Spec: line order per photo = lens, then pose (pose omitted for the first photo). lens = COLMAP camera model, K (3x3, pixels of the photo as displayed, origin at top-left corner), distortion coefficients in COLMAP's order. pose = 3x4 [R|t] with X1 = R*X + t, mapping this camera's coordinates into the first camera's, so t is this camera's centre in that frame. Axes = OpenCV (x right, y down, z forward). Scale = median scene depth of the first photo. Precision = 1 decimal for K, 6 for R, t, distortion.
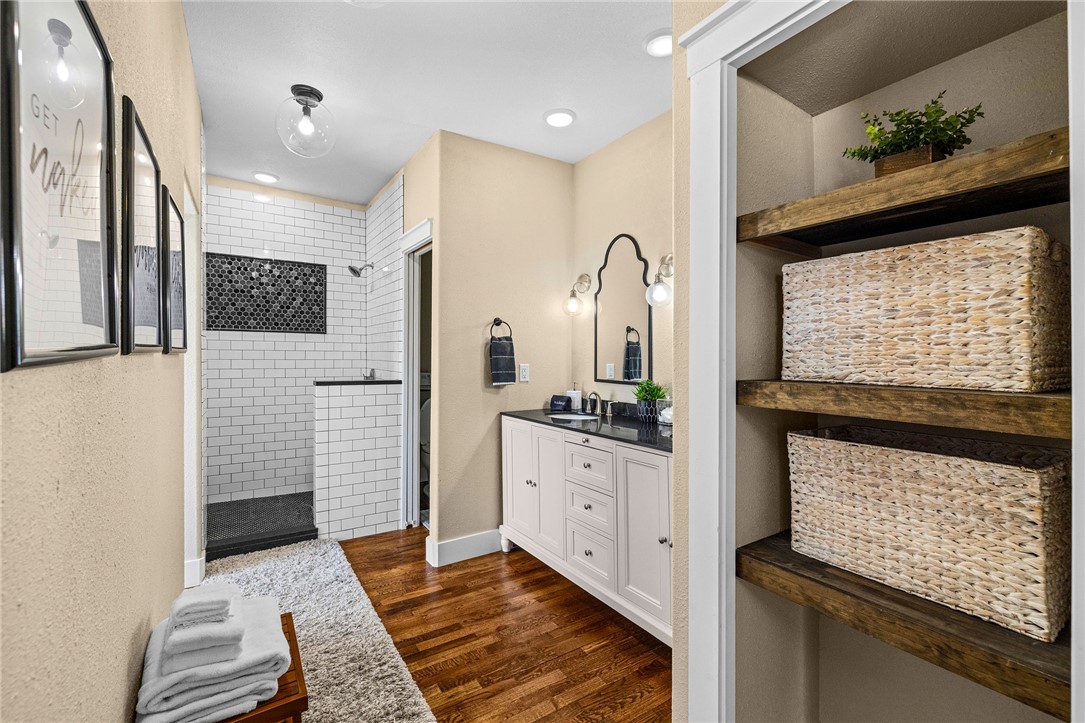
lens RADIAL K [[459.6, 0, 544.0], [0, 459.6, 361.6], [0, 0, 1]] dist [-0.002146, 0.000003]
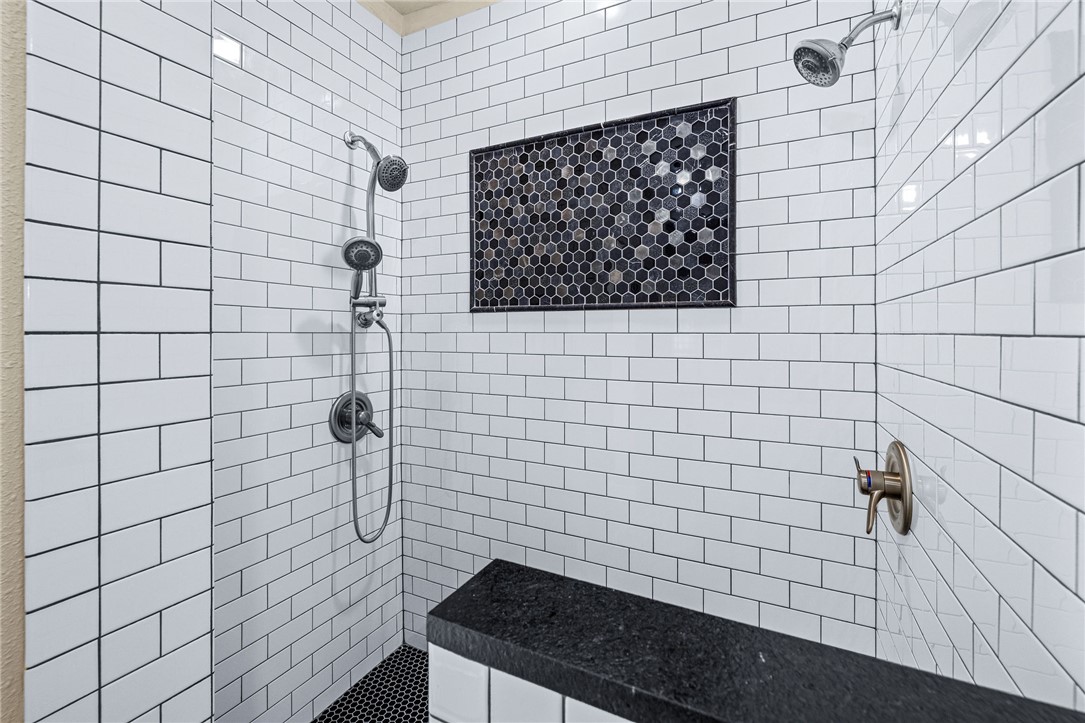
lens RADIAL K [[459.6, 0, 555.6], [0, 459.6, 332.2], [0, 0, 1]] dist [-0.002146, 0.000003]
pose [[0.514350, 0.002539, -0.857577, -0.270288], [-0.002065, 0.999996, 0.001722, -0.044757], [0.857578, 0.000885, 0.514353, 0.753864]]
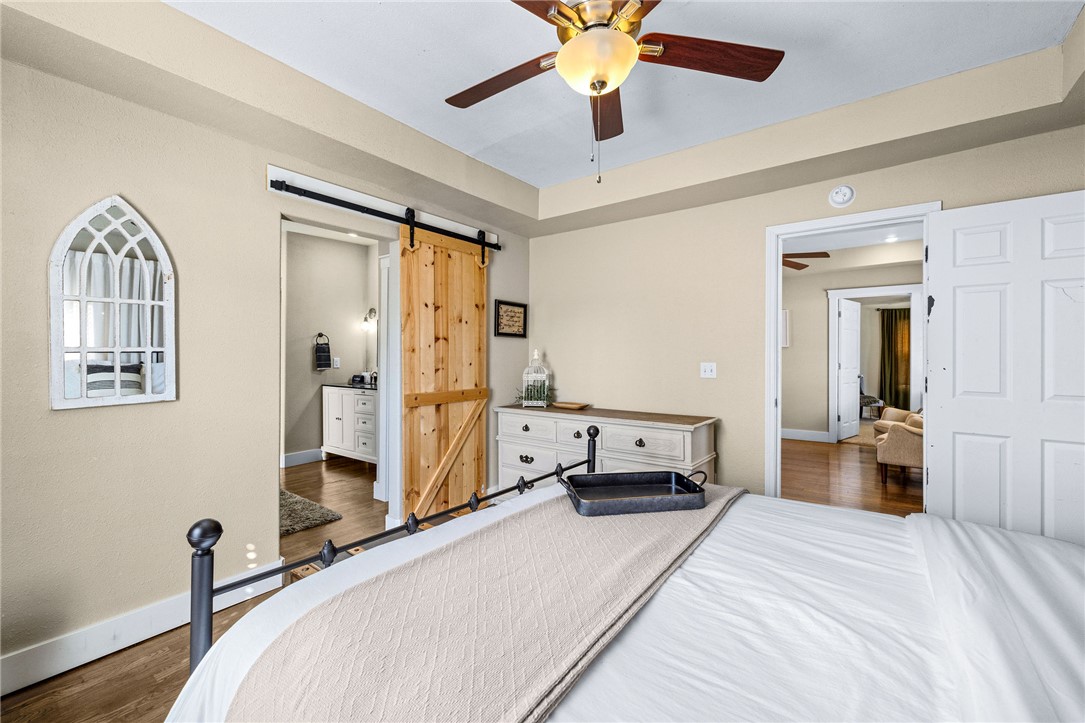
lens RADIAL K [[459.6, 0, 534.2], [0, 459.6, 351.0], [0, 0, 1]] dist [-0.002146, 0.000003]
pose [[0.945434, 0.003473, 0.325795, 0.108860], [-0.001377, 0.999977, -0.006662, -0.011283], [-0.325811, 0.005850, 0.945417, -1.016580]]
